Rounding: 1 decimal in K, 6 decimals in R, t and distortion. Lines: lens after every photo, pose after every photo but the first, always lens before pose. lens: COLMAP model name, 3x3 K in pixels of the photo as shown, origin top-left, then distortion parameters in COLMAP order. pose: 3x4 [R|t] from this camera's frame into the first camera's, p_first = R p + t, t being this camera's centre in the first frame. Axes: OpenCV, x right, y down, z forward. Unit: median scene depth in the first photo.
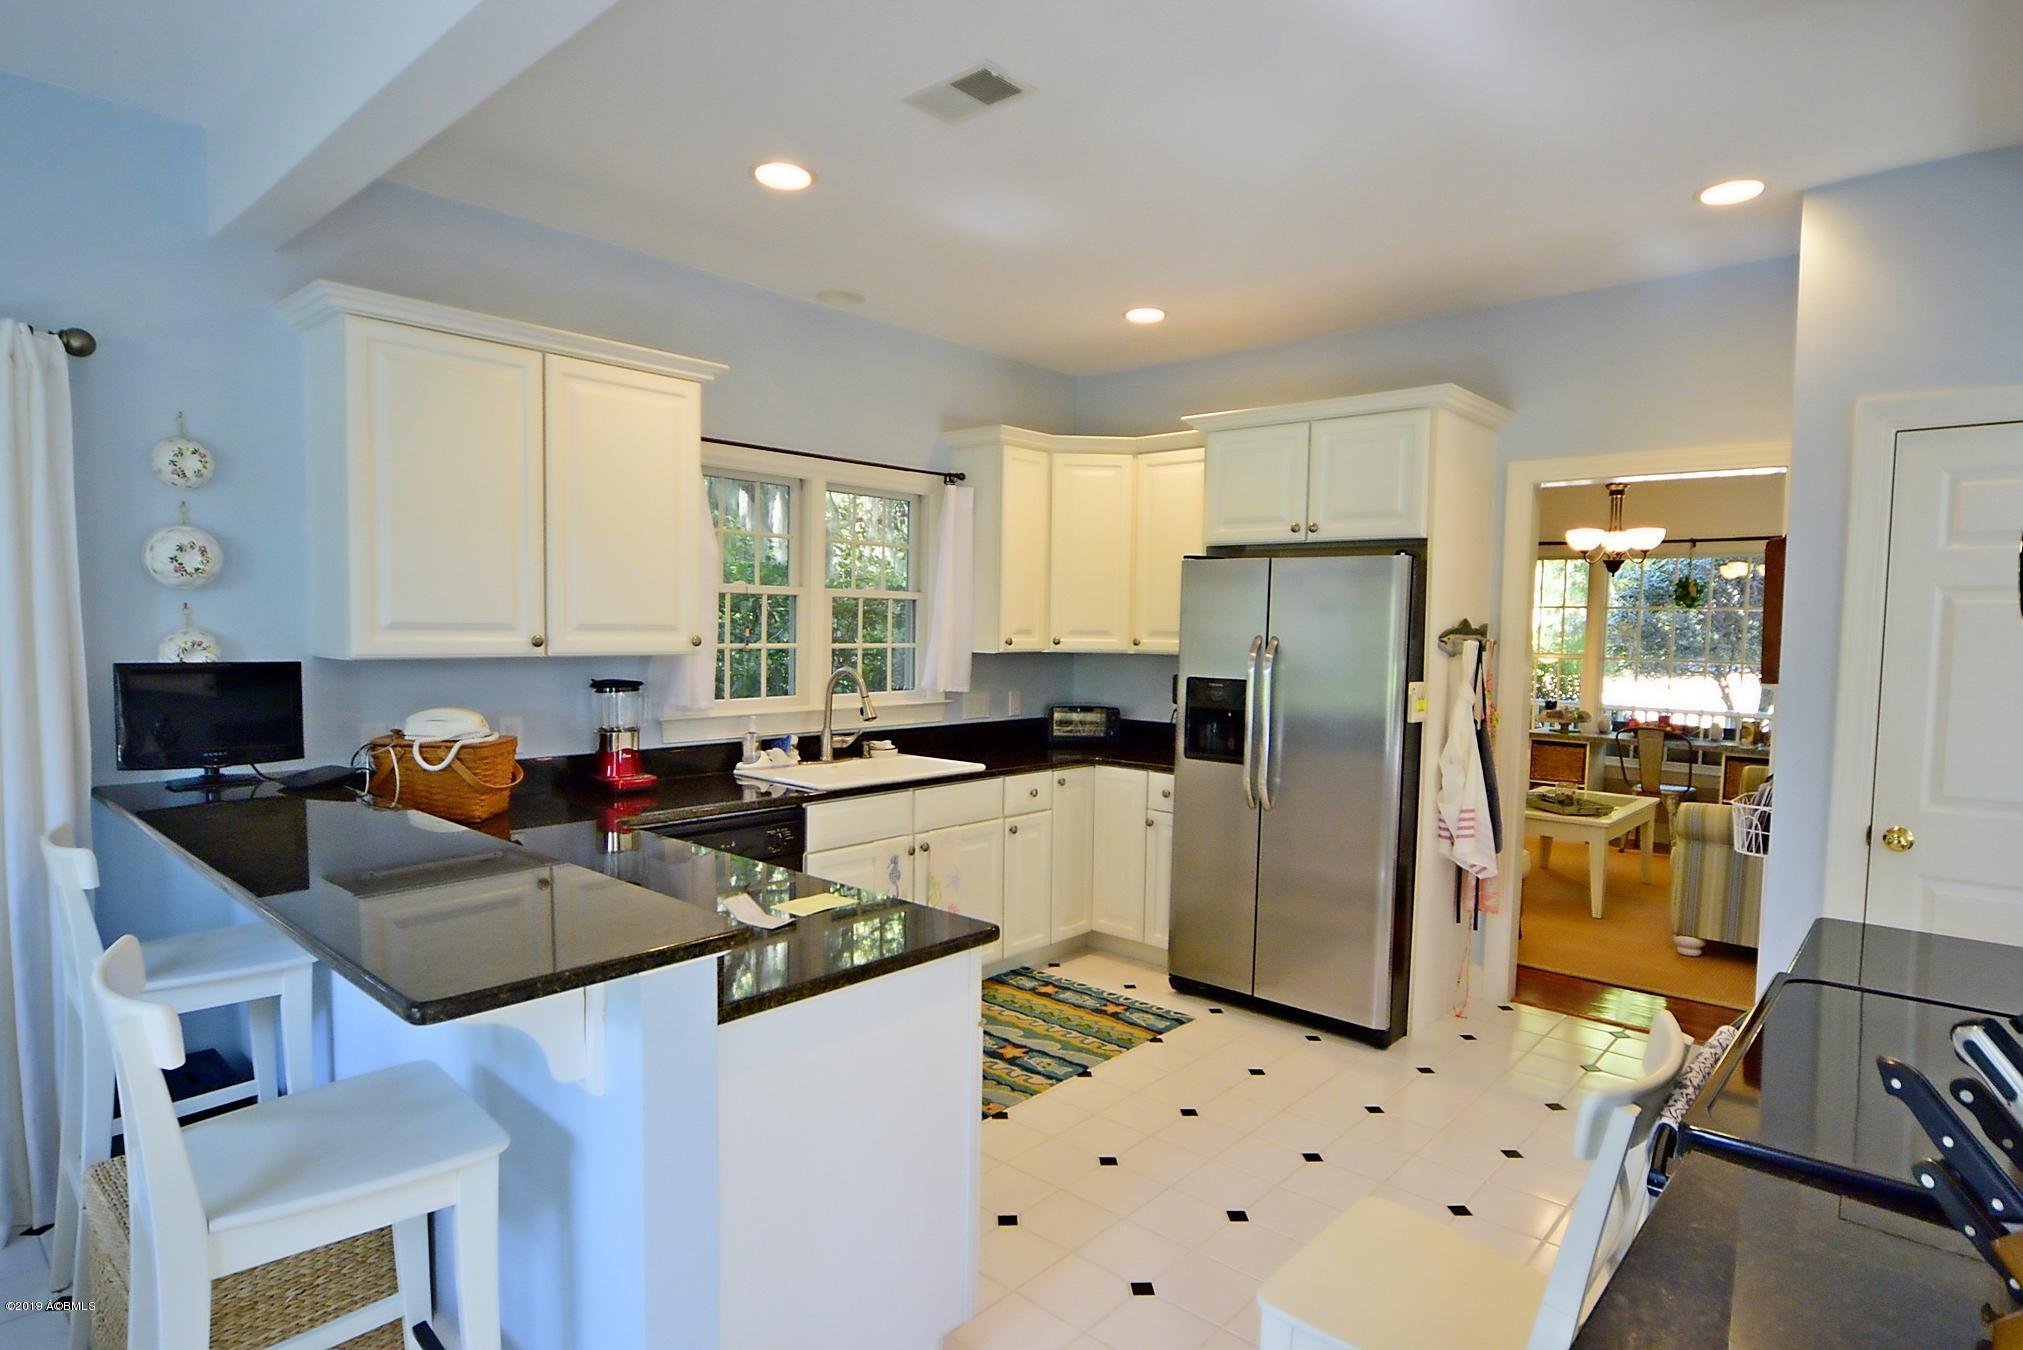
lens RADIAL K [[1079.9, 0, 1008.9], [0, 1079.9, 675.2], [0, 0, 1]] dist [-0.002421, -0.000496]
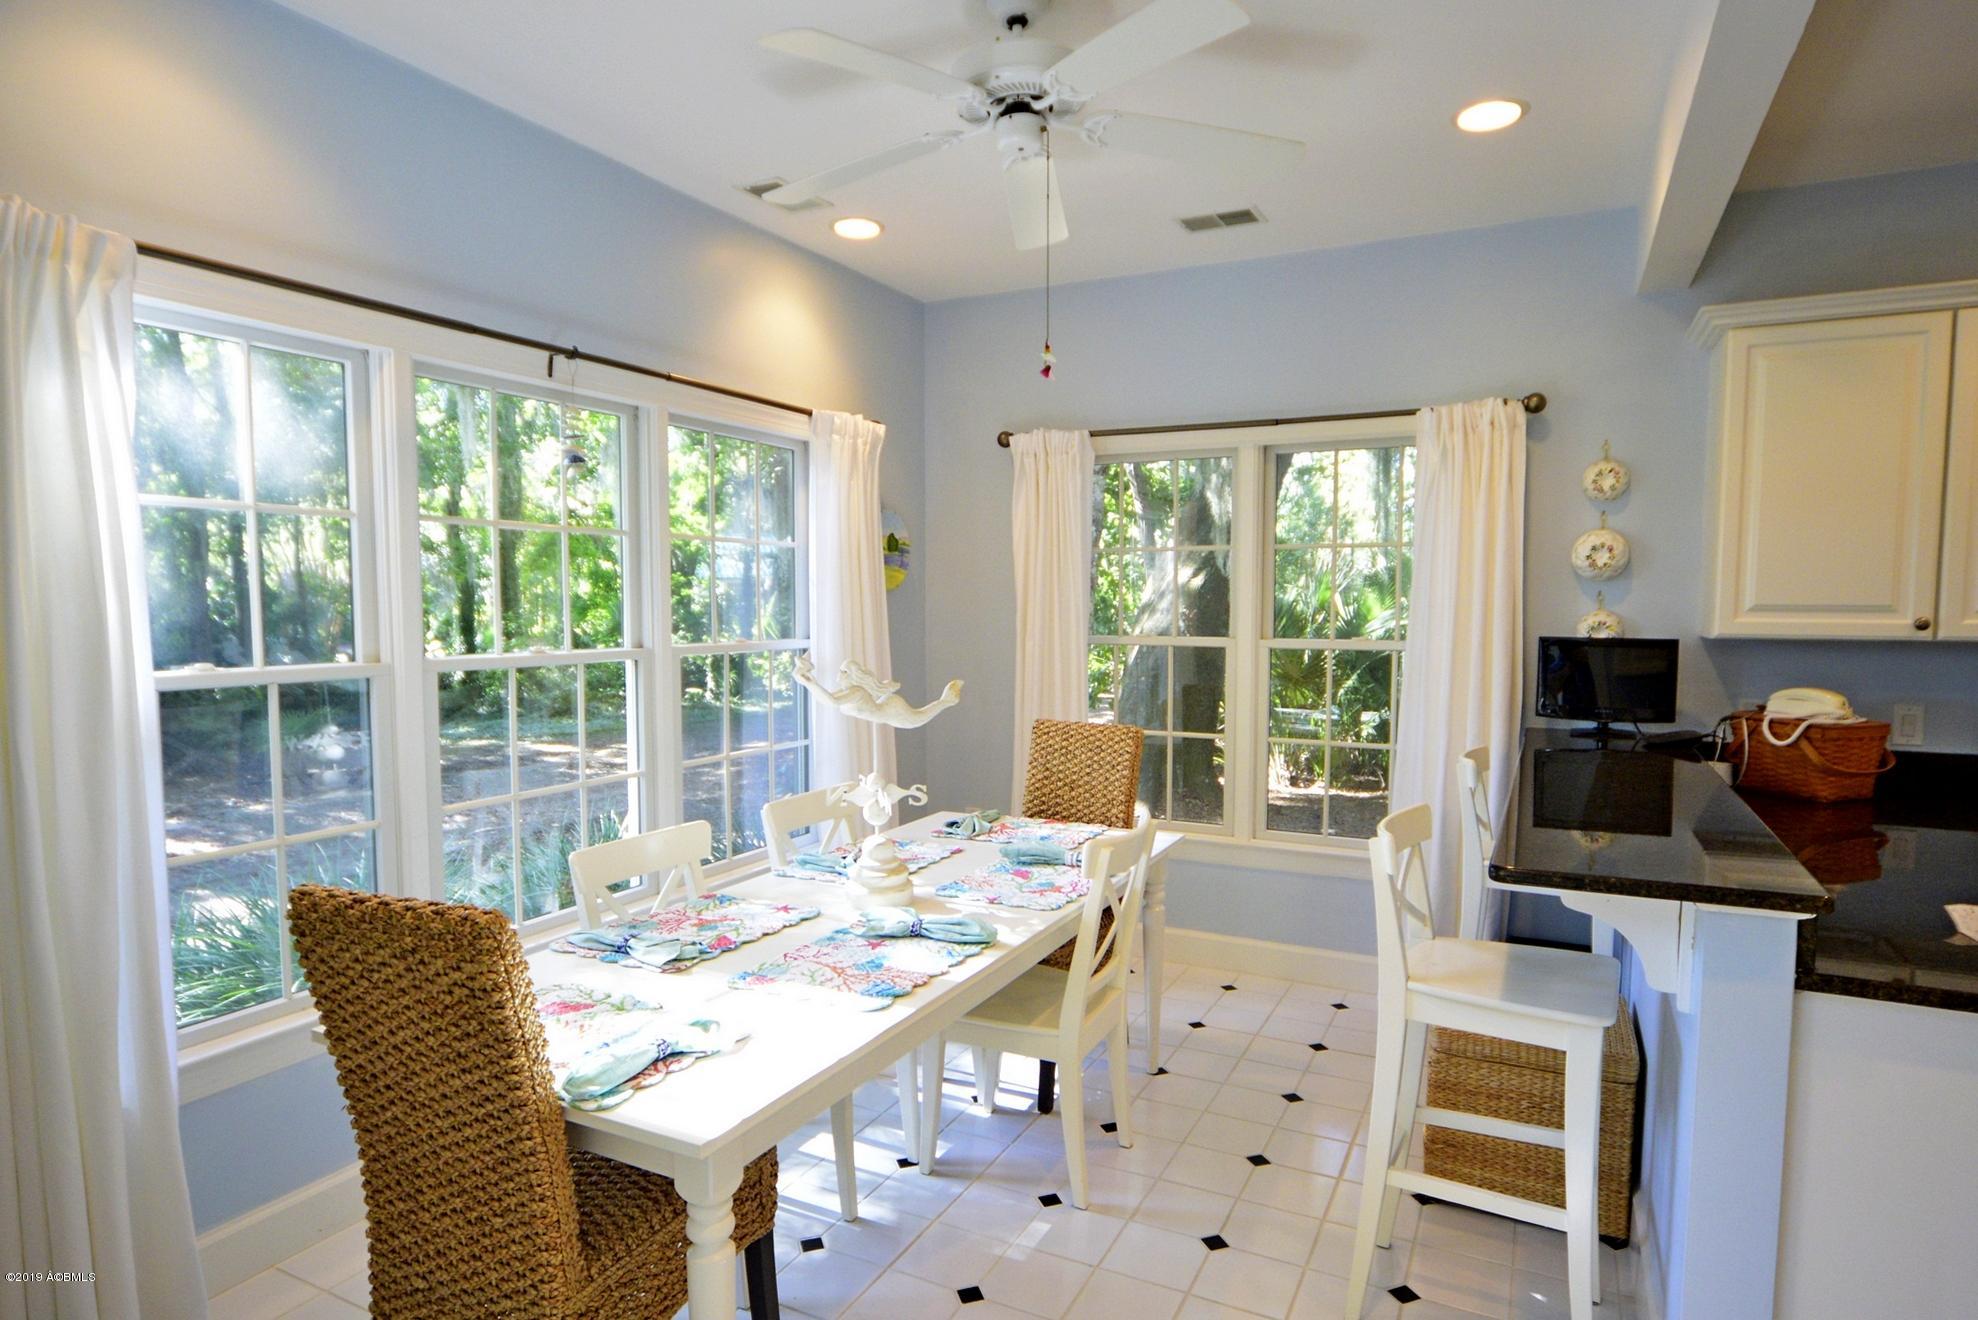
lens RADIAL K [[1055.9, 0, 988.9], [0, 1055.9, 671.0], [0, 0, 1]] dist [-0.002421, -0.000496]
pose [[0.263241, 0.052040, -0.963326, 0.249440], [-0.038052, 0.998327, 0.043532, 0.000242], [0.963979, 0.025197, 0.264781, -0.017260]]
